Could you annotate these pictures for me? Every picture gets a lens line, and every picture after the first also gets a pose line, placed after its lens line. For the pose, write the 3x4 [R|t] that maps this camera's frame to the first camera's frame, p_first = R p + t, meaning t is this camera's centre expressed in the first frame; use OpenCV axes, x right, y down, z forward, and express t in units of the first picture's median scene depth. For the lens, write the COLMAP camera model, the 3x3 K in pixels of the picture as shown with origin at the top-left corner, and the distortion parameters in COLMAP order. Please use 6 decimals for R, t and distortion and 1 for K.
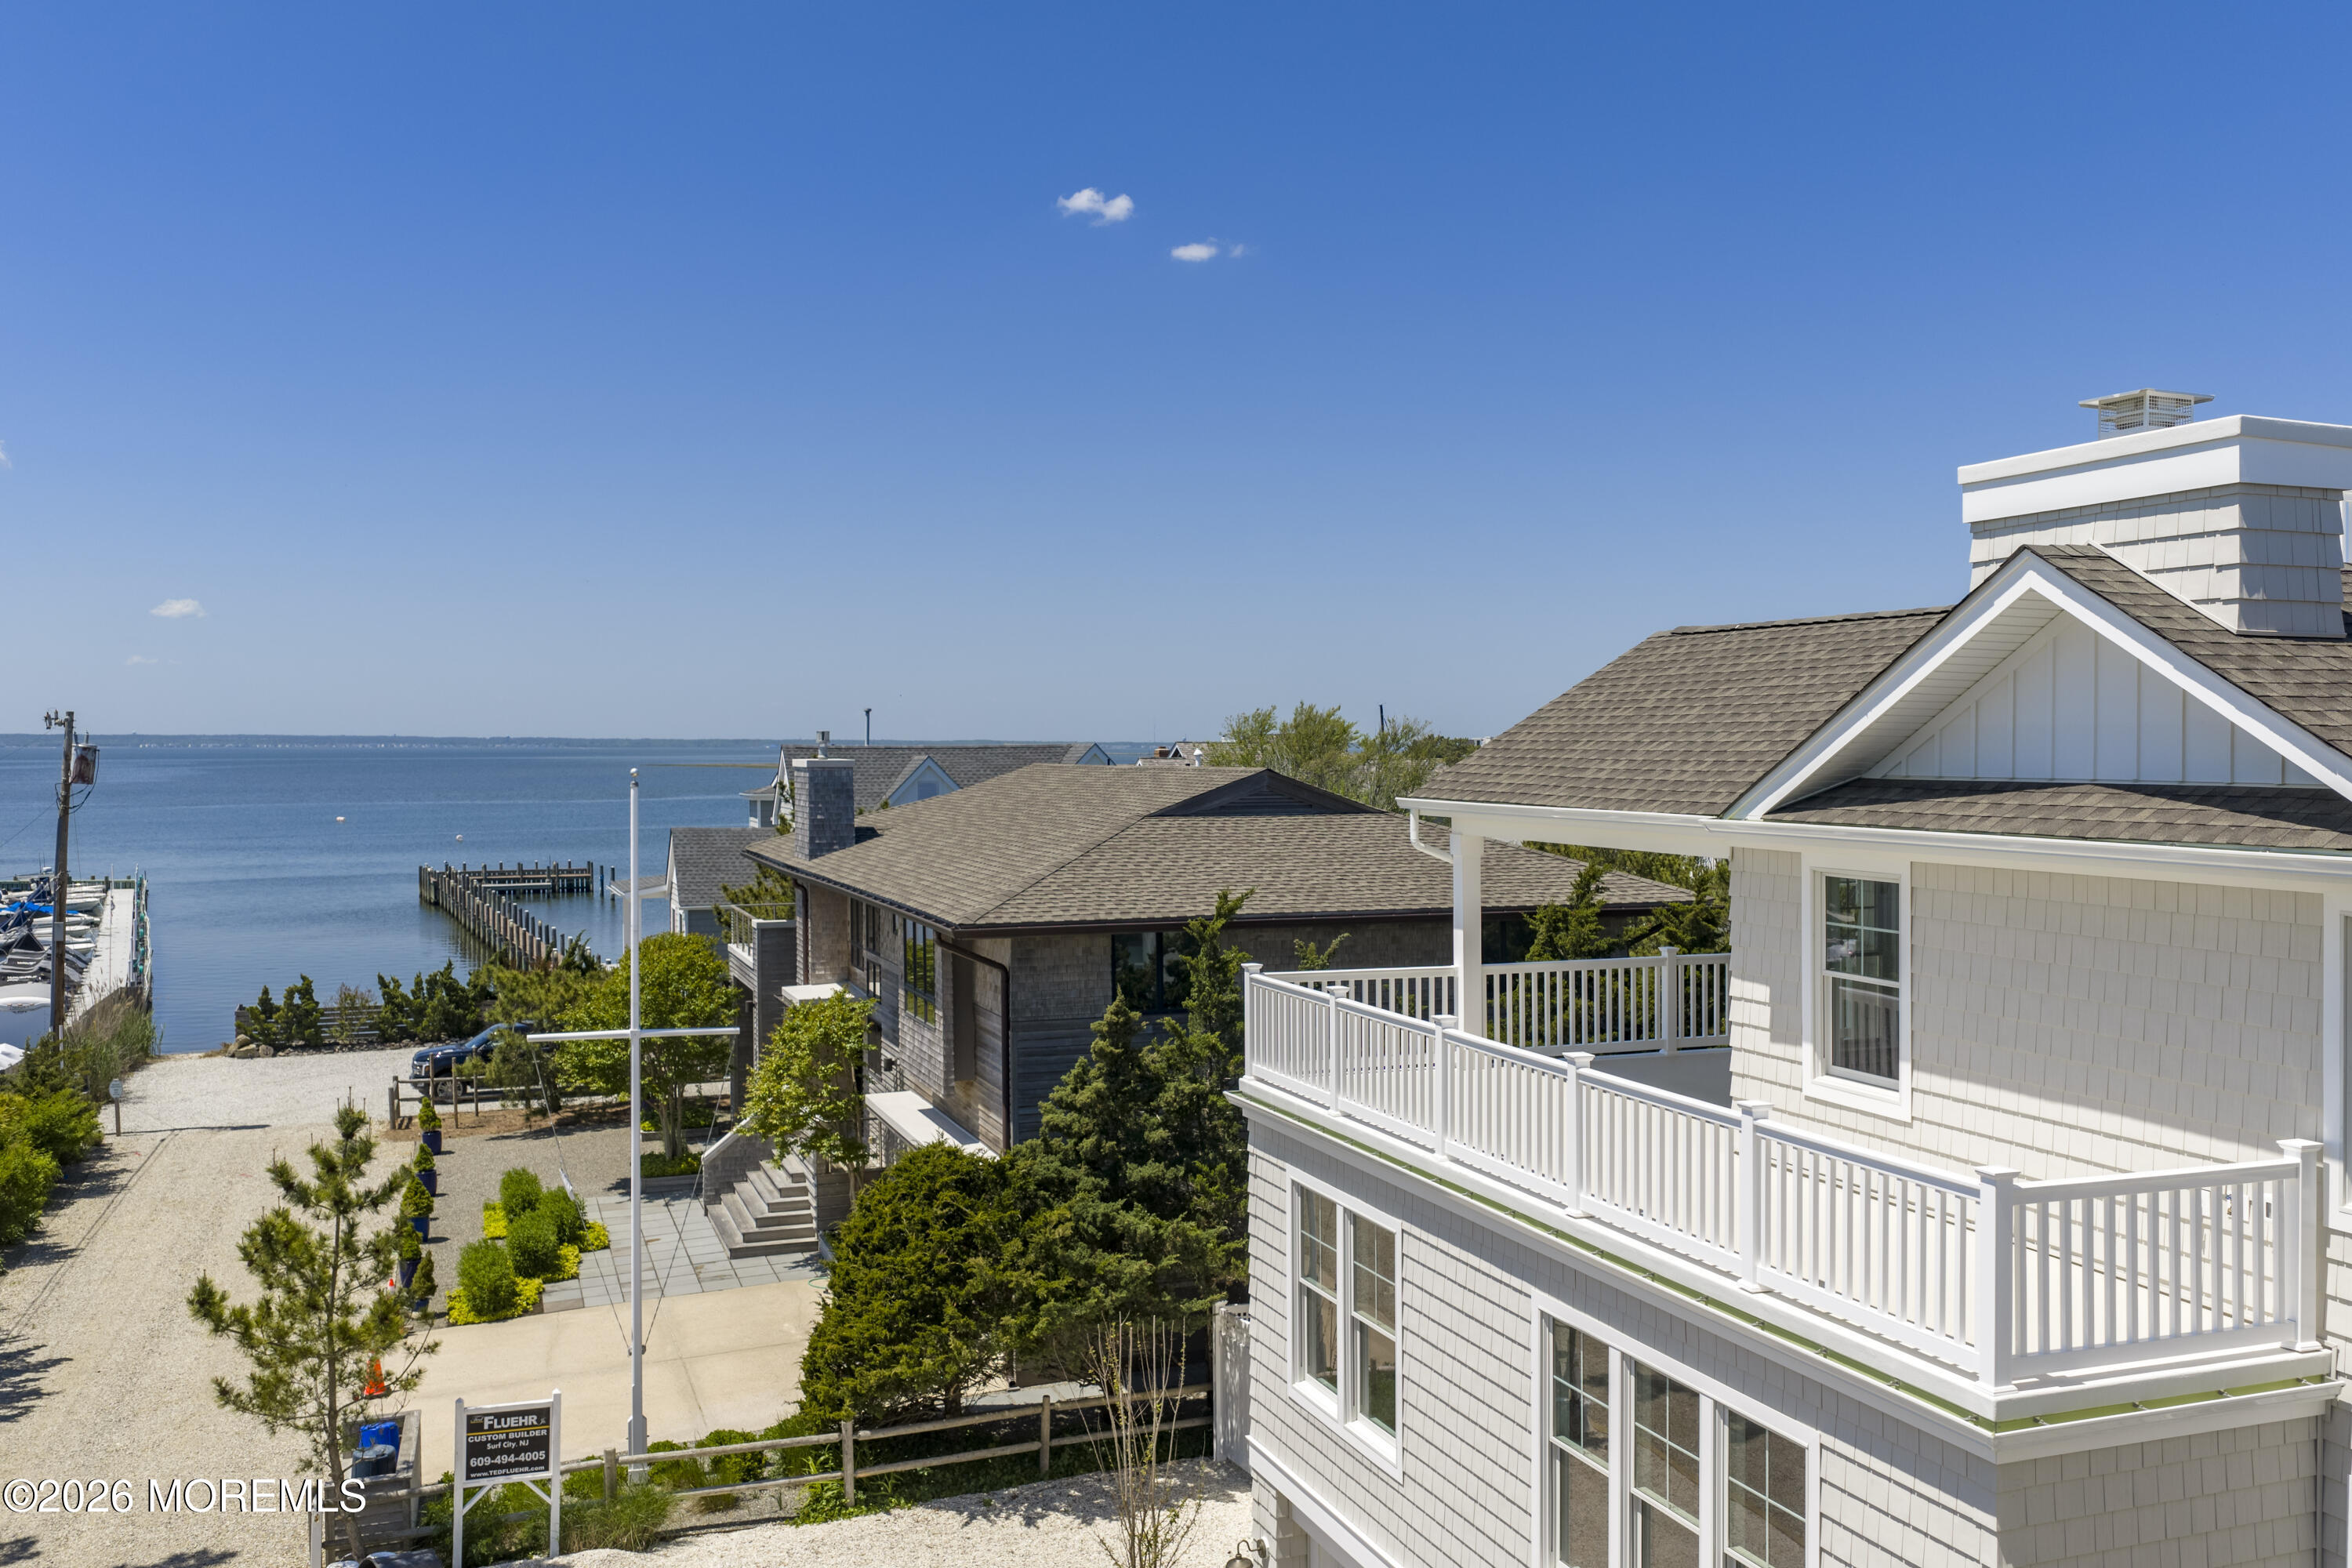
lens RADIAL K [[2045.1, 0, 1226.3], [0, 2045.1, 768.8], [0, 0, 1]] dist [-0.001577, -0.001918]
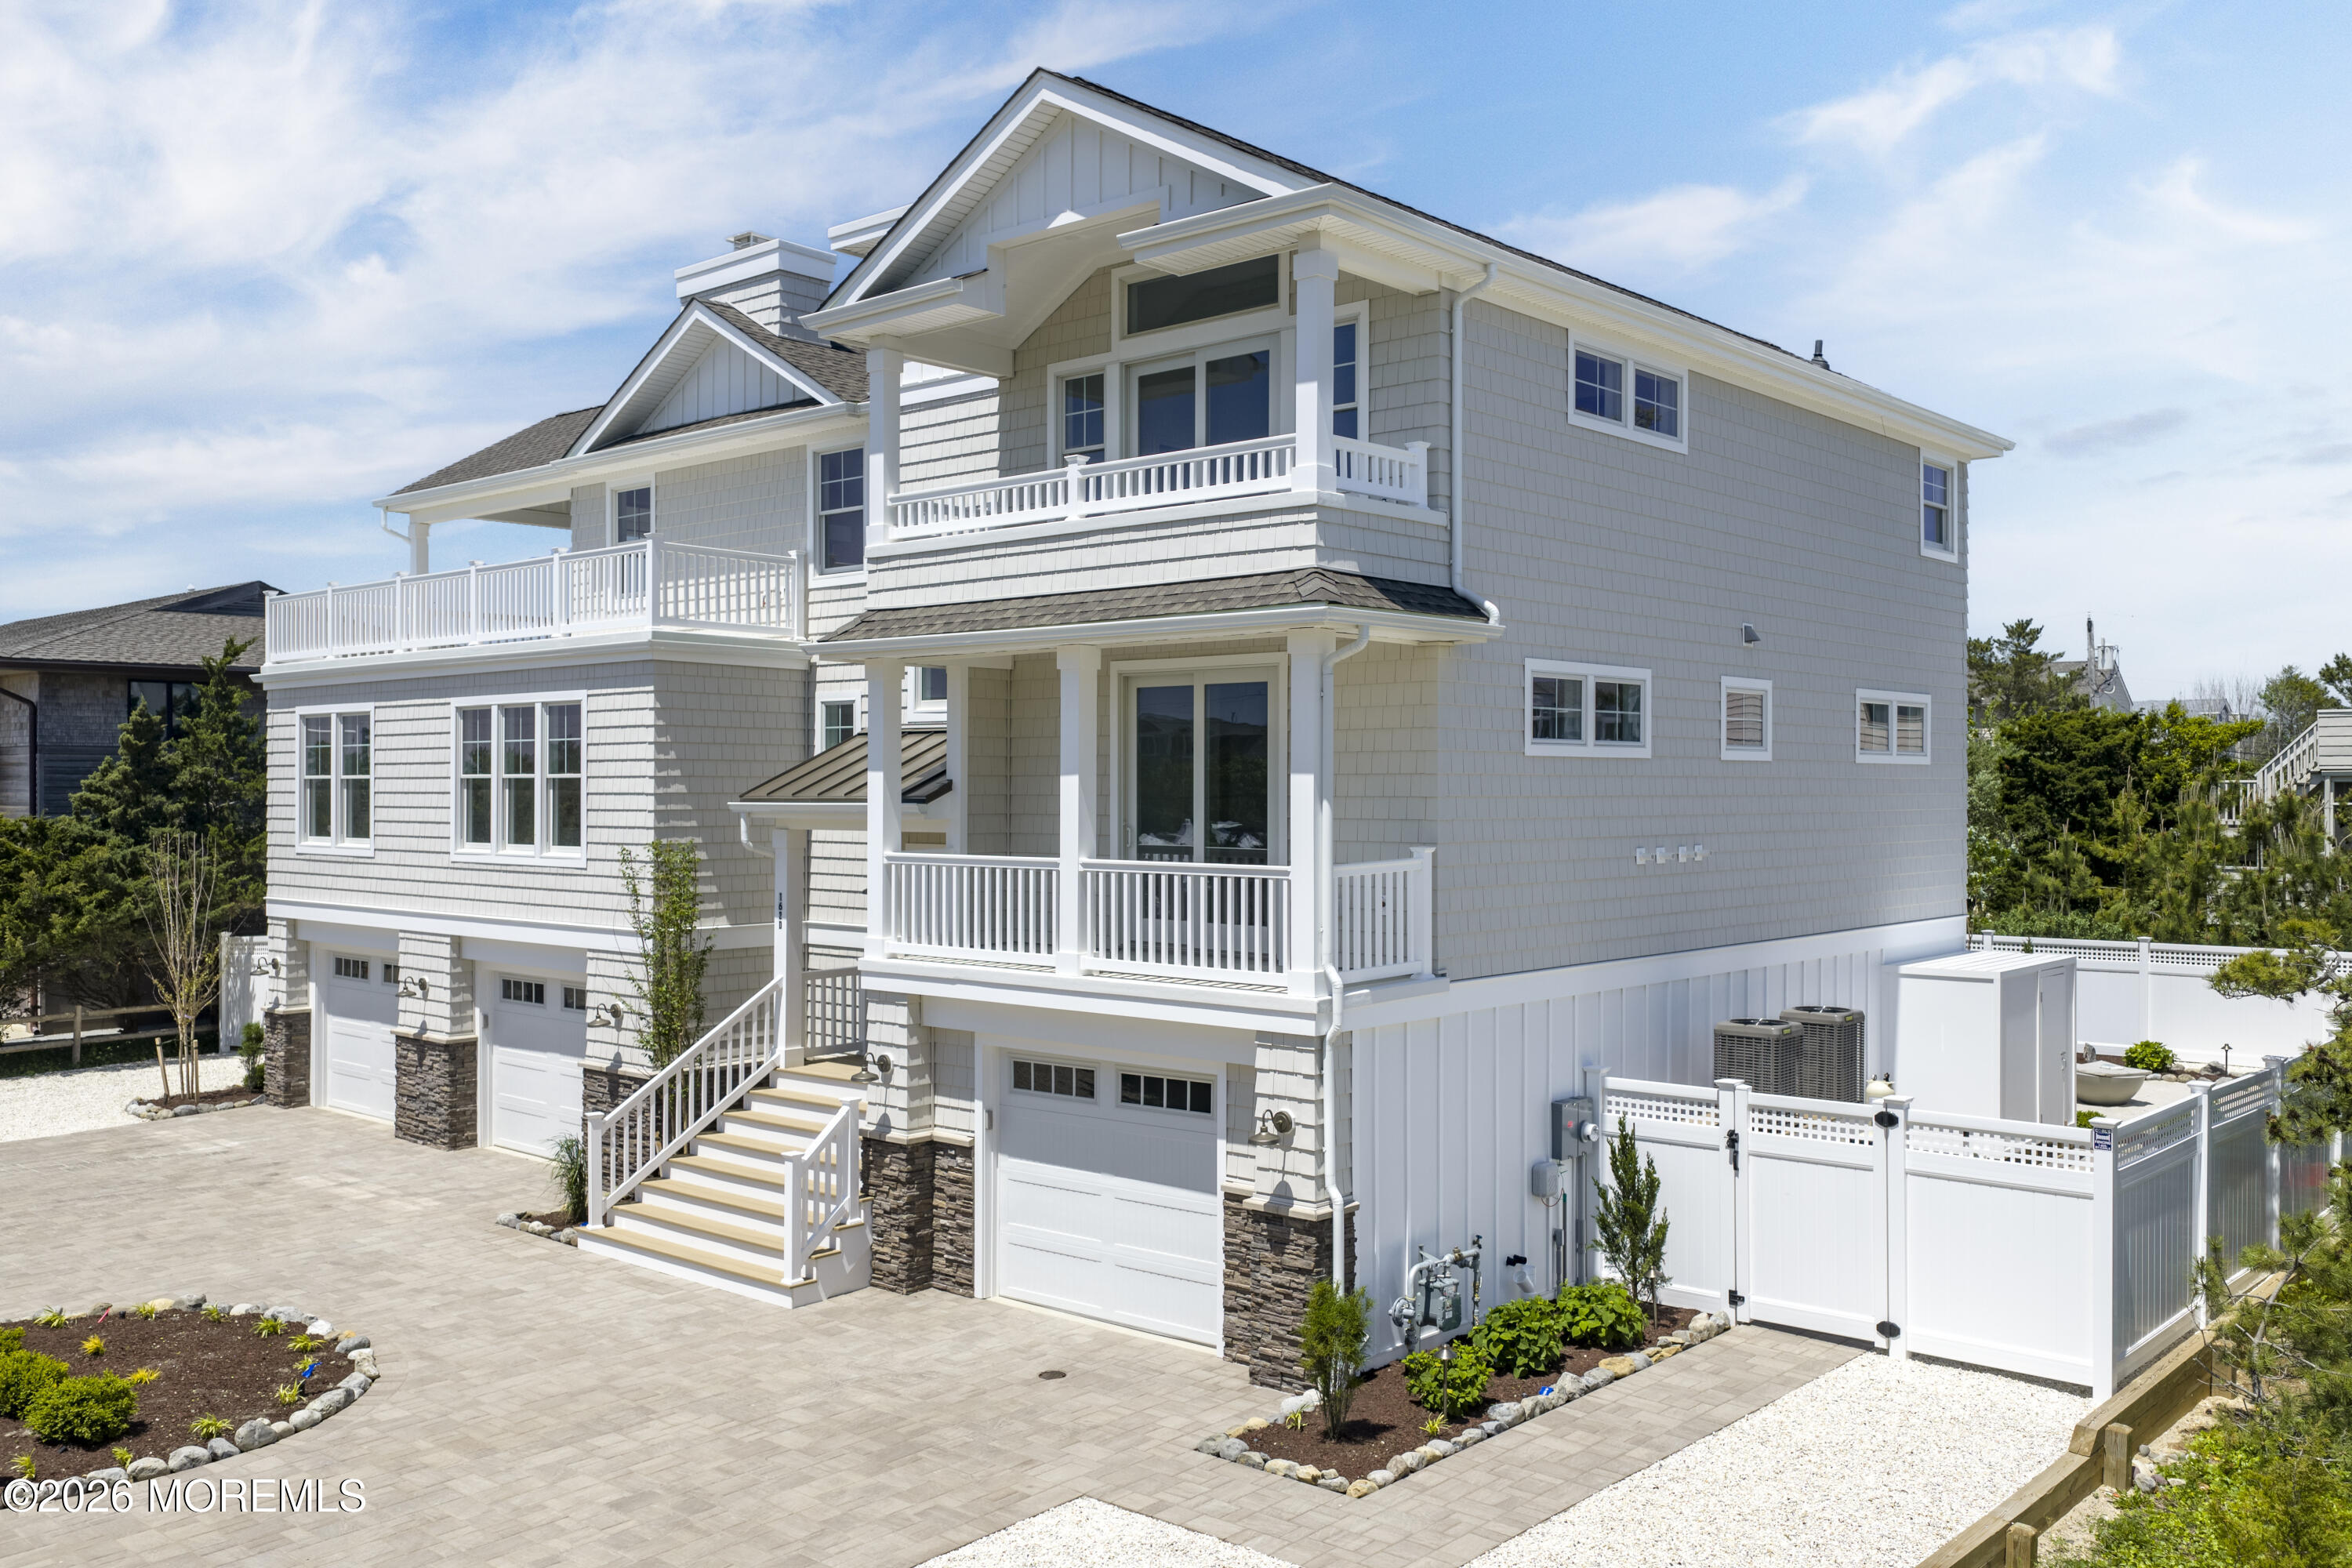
lens RADIAL K [[1948.9, 0, 1182.1], [0, 1948.9, 786.6], [0, 0, 1]] dist [0.015446, -0.036647]
pose [[0.884957, 0.005398, 0.465642, -0.046158], [0.002400, 0.999867, -0.016152, 0.194322], [-0.465667, 0.015411, 0.884826, -0.460970]]
